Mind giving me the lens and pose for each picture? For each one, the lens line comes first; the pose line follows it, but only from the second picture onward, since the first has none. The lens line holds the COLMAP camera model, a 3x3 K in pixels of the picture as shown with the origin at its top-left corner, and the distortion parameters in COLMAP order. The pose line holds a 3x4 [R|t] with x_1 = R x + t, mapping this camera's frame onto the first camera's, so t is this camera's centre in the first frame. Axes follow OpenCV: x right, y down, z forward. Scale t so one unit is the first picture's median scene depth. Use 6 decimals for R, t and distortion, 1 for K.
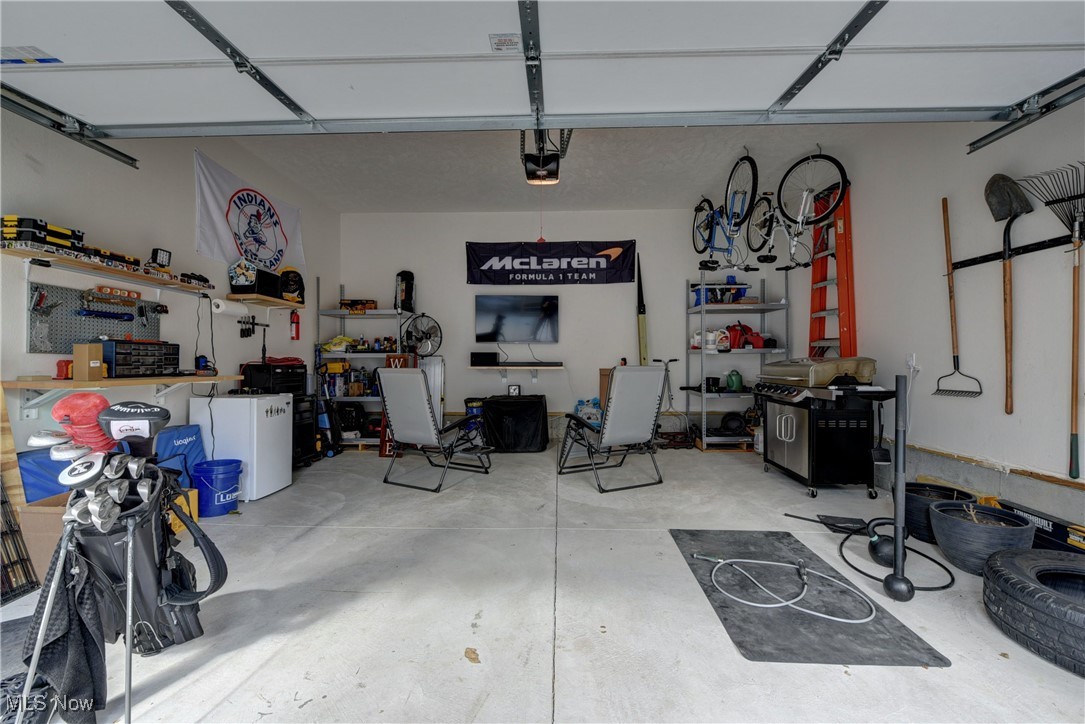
lens RADIAL K [[441.1, 0, 554.0], [0, 441.1, 361.3], [0, 0, 1]] dist [-0.006151, -0.000979]
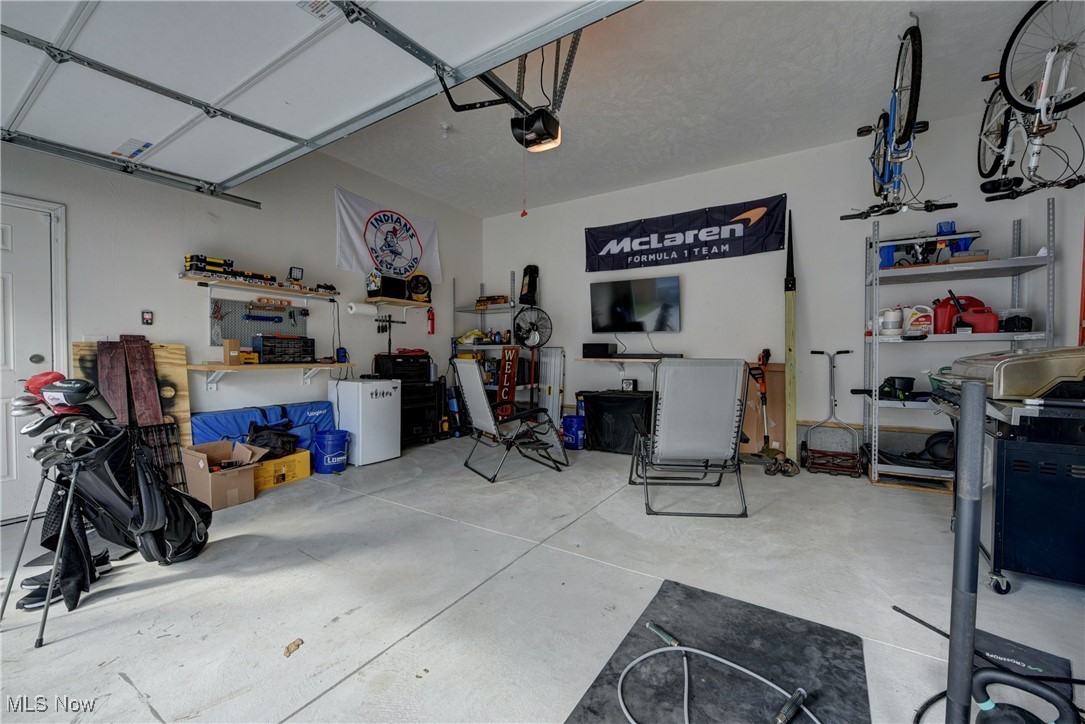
lens RADIAL K [[441.1, 0, 543.4], [0, 441.1, 361.4], [0, 0, 1]] dist [-0.006151, -0.000979]
pose [[0.852330, 0.011897, -0.522869, 0.337650], [-0.002950, 0.999835, 0.017940, 0.002234], [0.522996, -0.013748, 0.852224, 0.194164]]
